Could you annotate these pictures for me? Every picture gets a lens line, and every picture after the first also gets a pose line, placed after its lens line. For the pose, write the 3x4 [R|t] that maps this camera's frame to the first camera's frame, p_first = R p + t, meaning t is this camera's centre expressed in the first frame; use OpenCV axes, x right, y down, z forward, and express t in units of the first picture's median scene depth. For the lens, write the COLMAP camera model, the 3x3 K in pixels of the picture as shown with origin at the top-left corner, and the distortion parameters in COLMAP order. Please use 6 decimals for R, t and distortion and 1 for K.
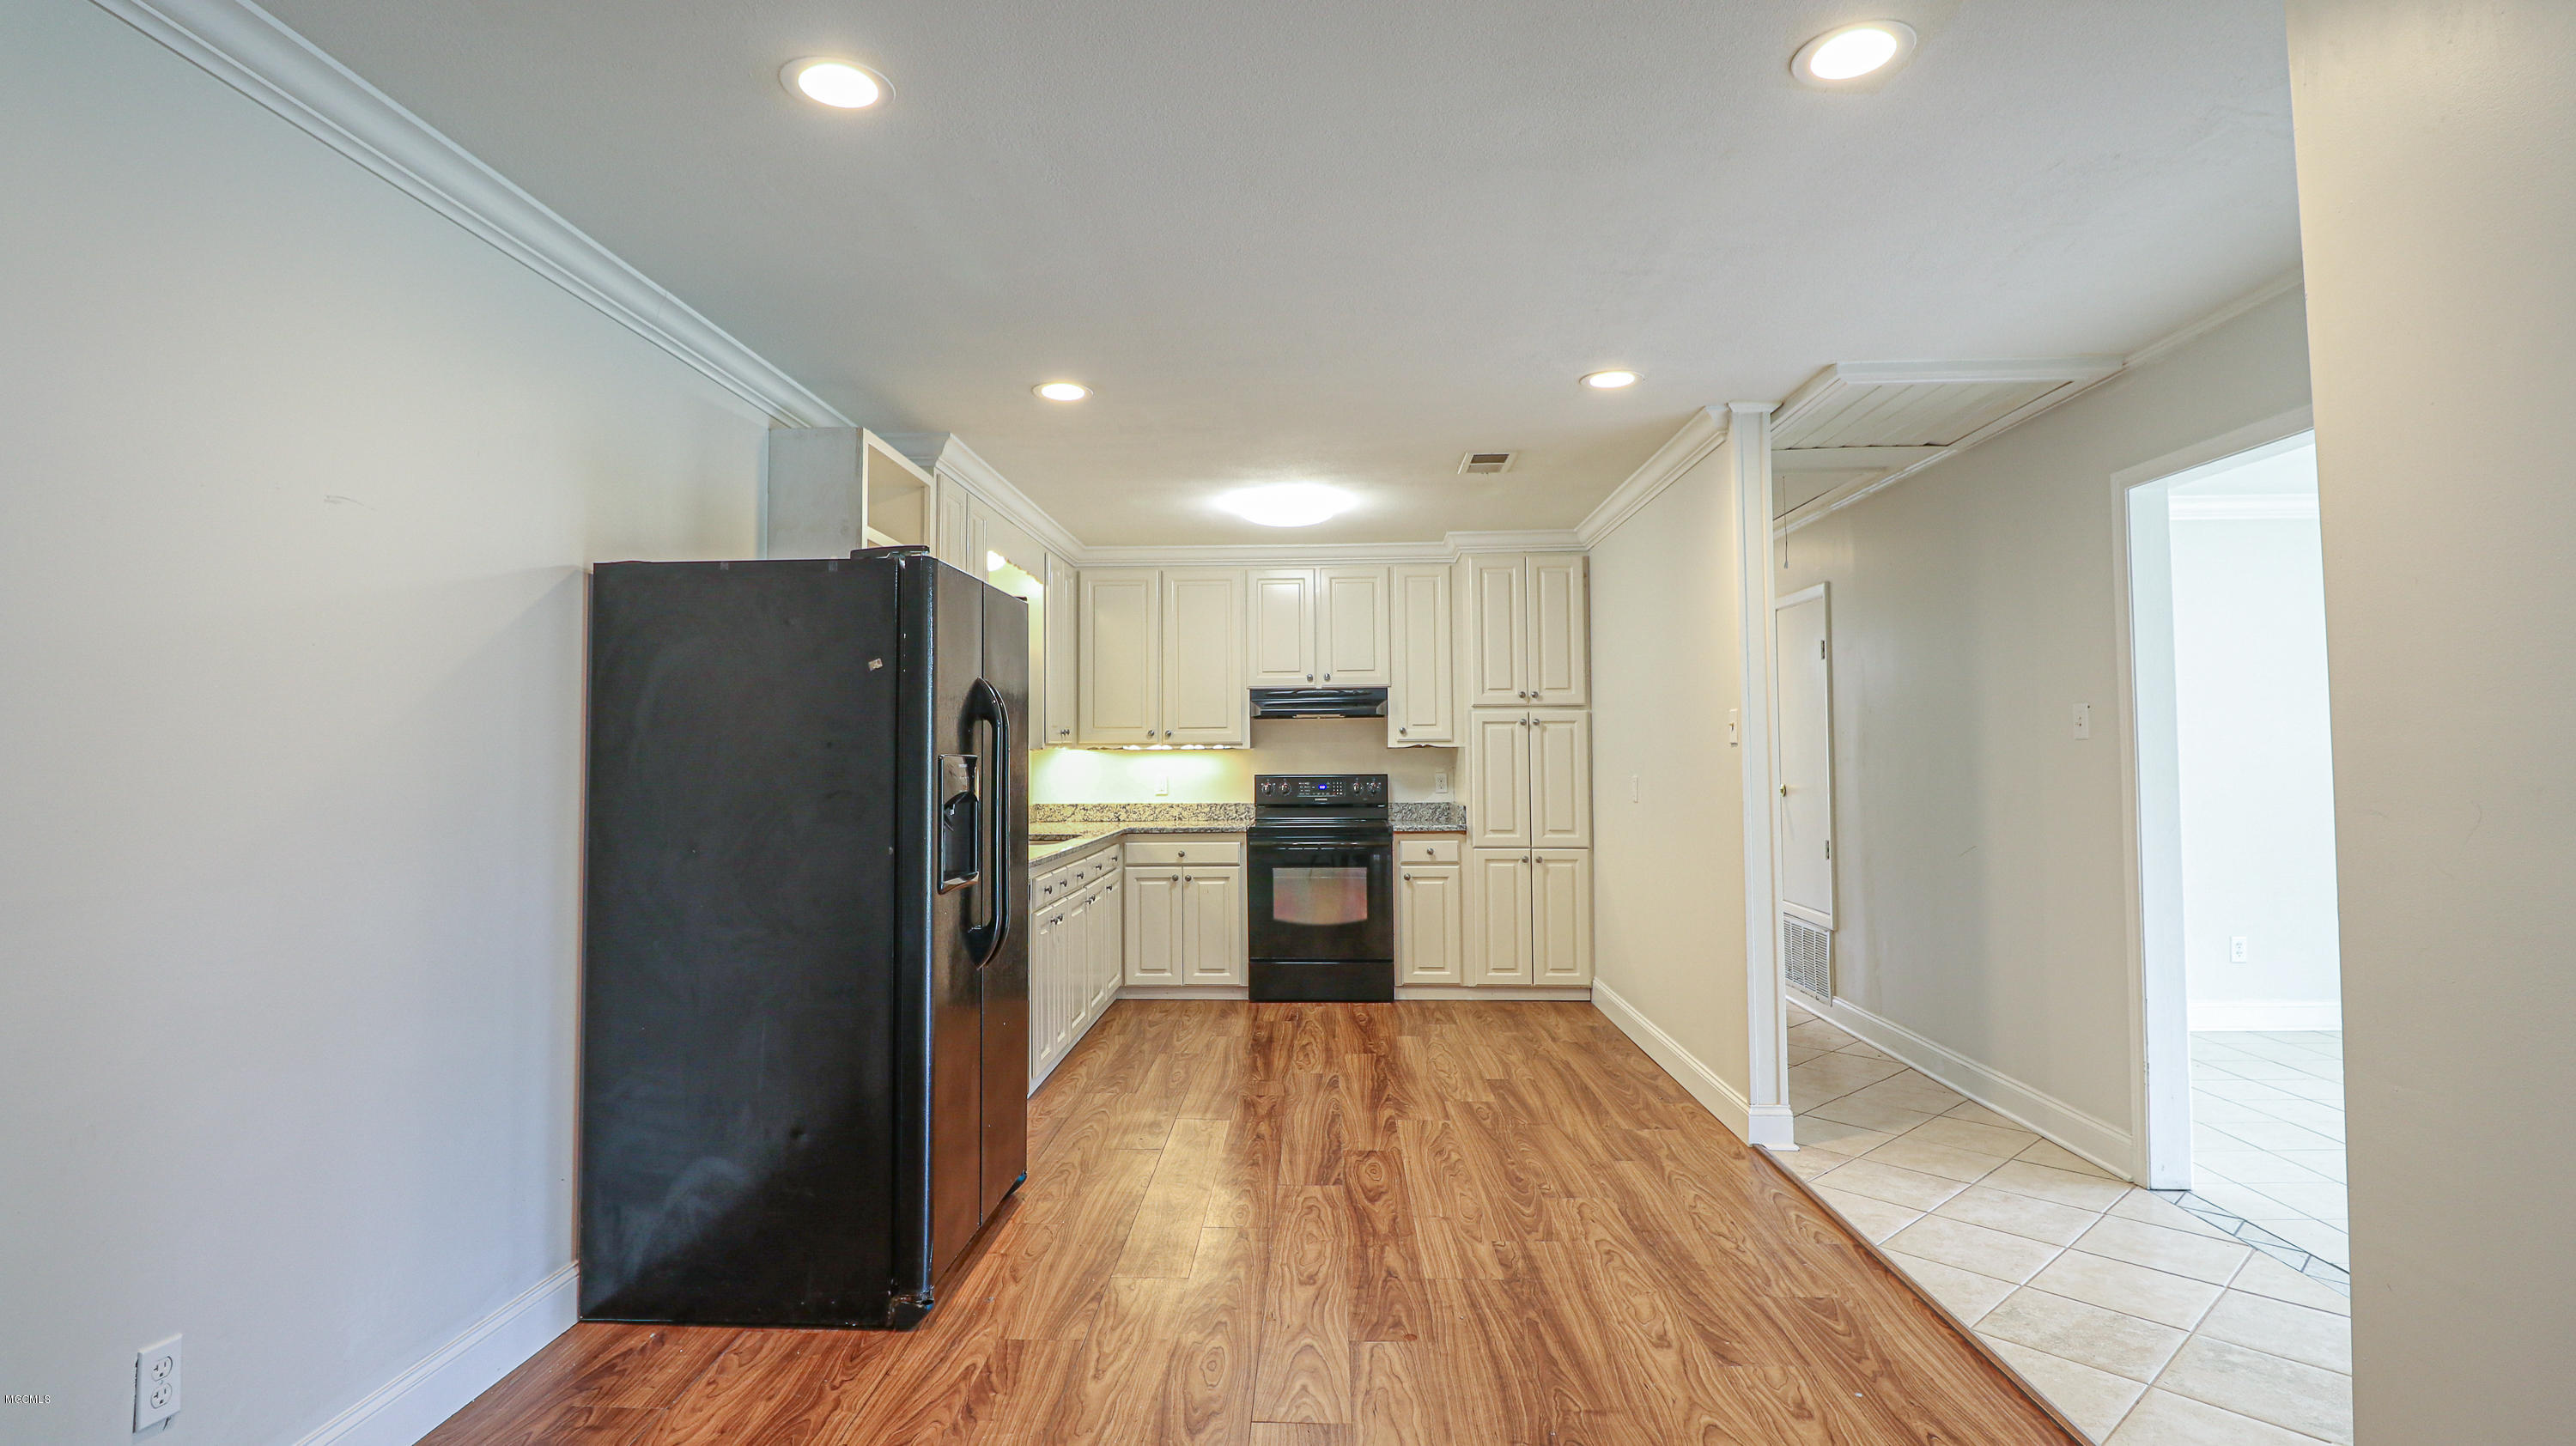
lens RADIAL K [[1224.9, 0, 1279.5], [0, 1224.9, 703.4], [0, 0, 1]] dist [0.000853, -0.016324]
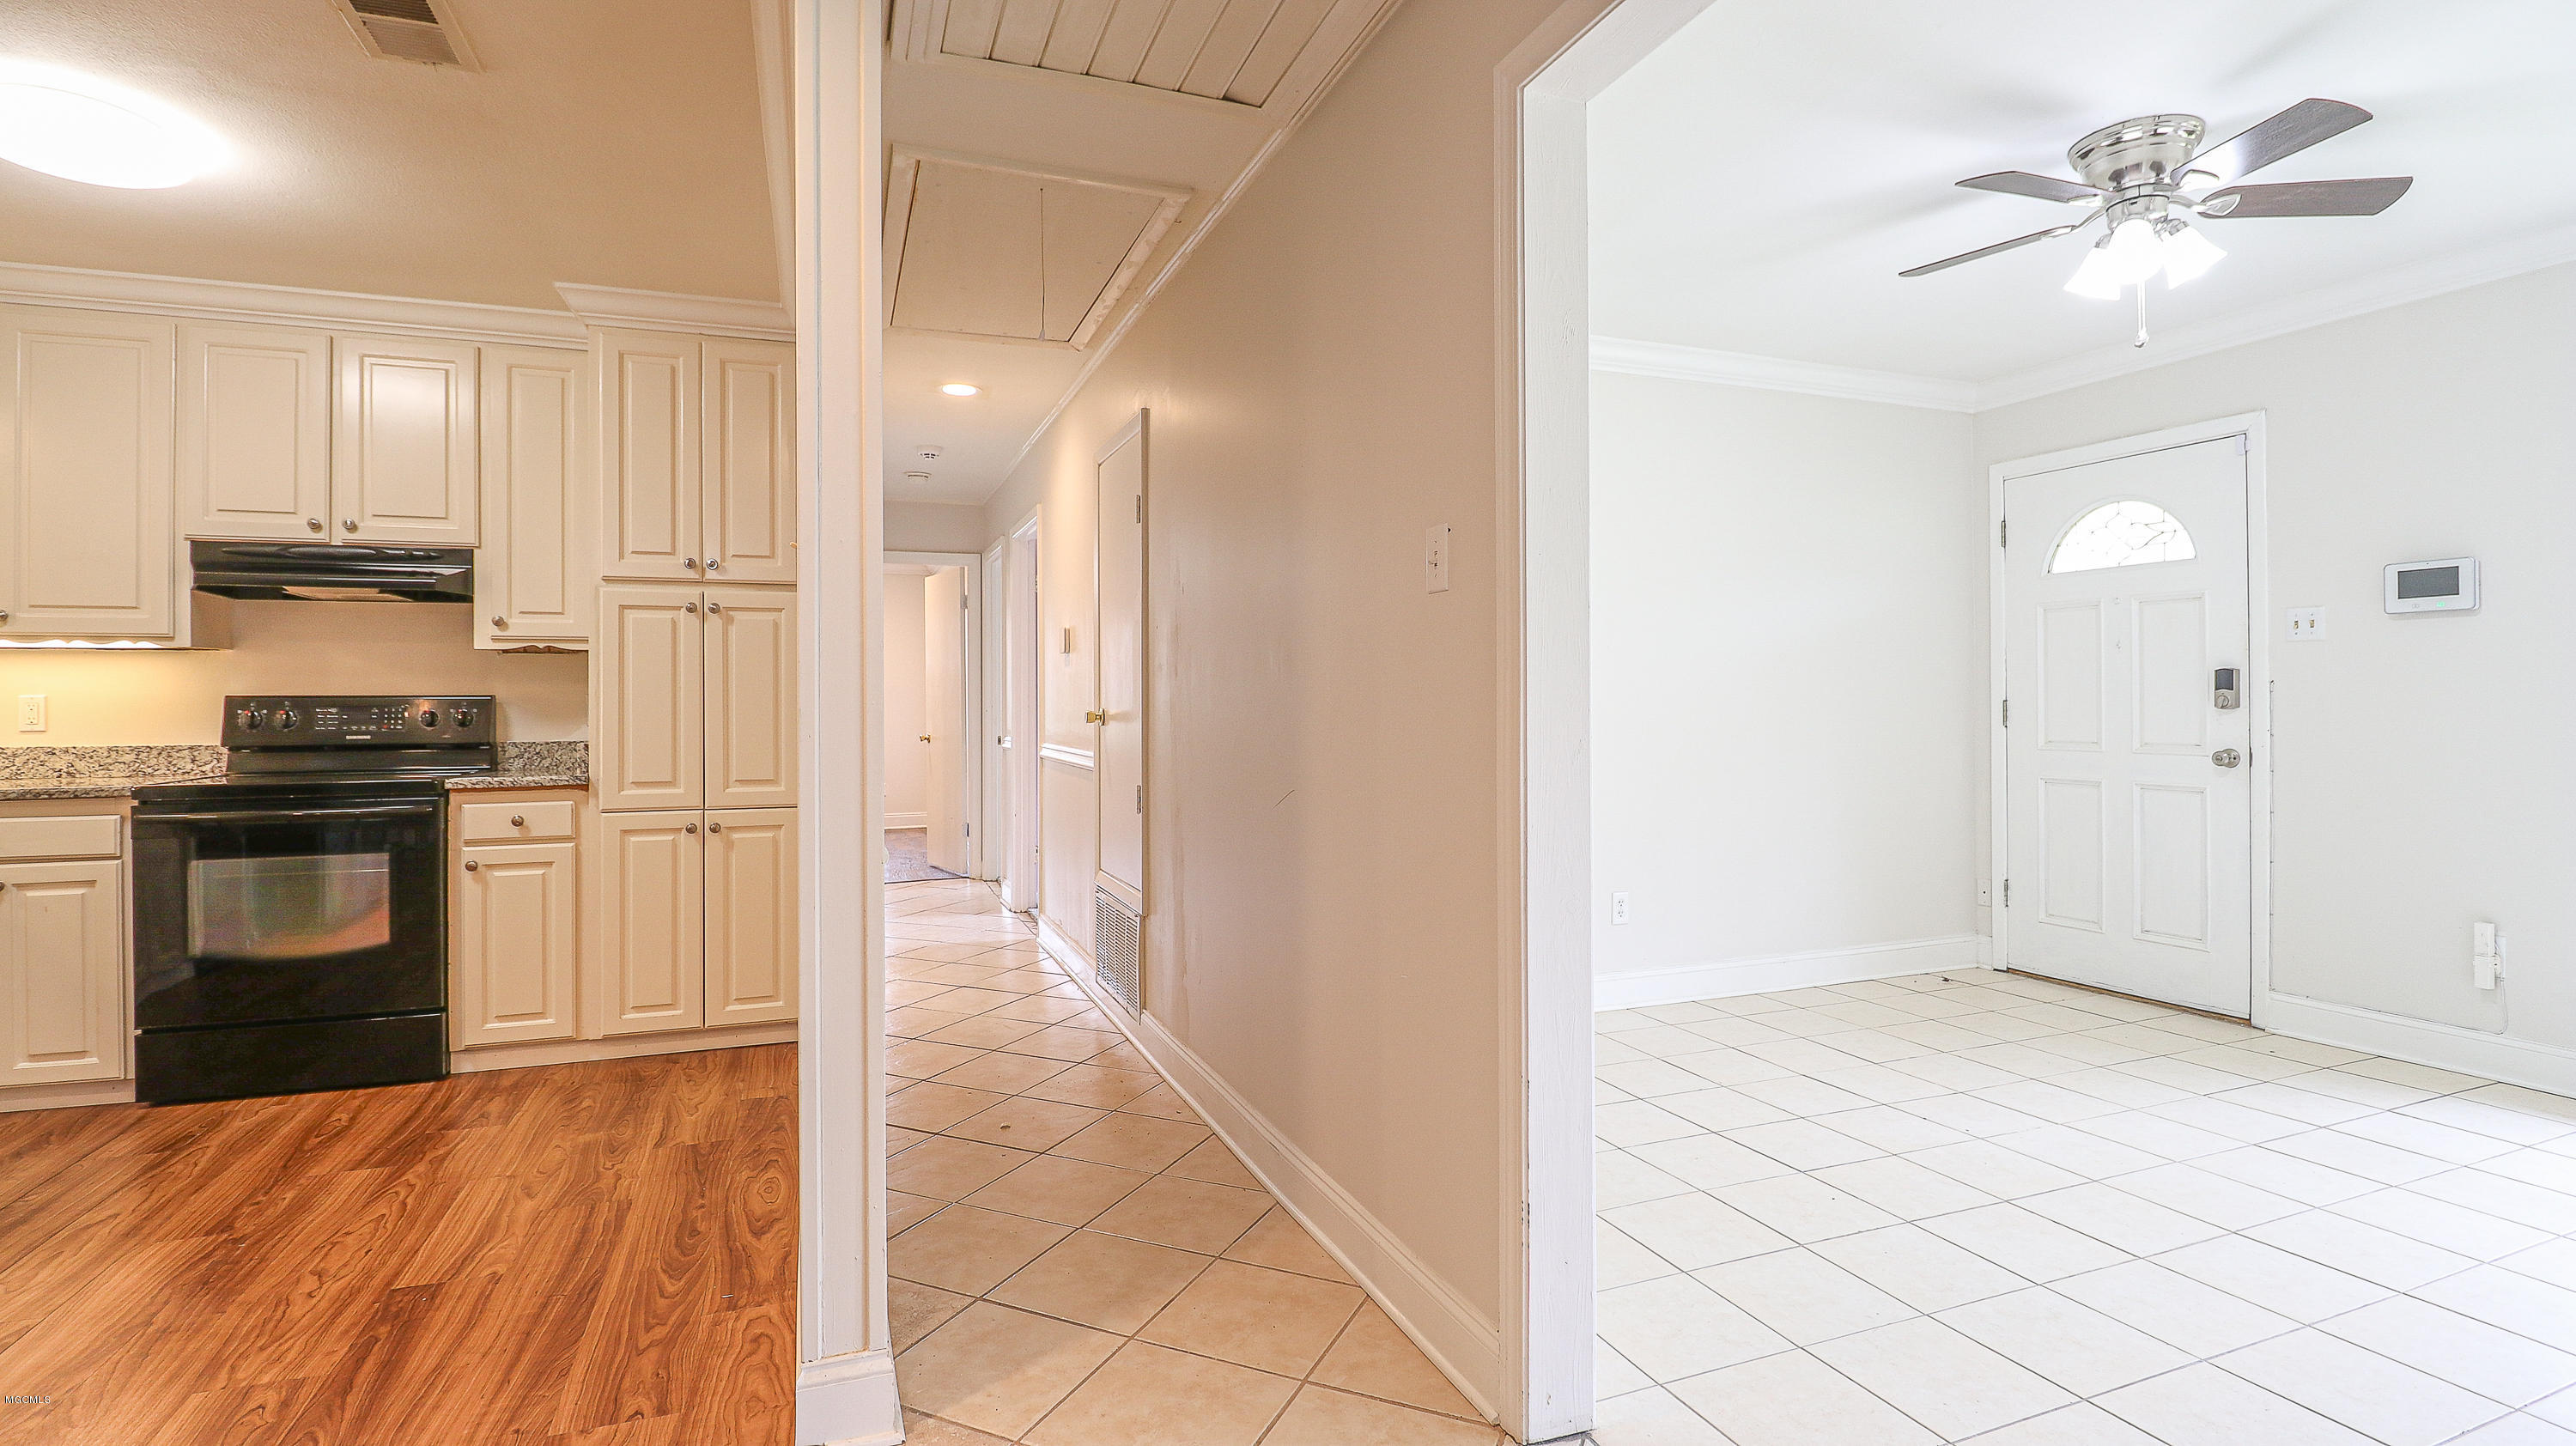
lens RADIAL K [[1193.7, 0, 1289.0], [0, 1193.7, 702.2], [0, 0, 1]] dist [-0.003026, -0.014608]
pose [[0.911214, 0.002921, 0.411923, 0.225969], [-0.018560, 0.999250, 0.033971, 0.036931], [-0.411515, -0.038600, 0.910585, 0.323875]]
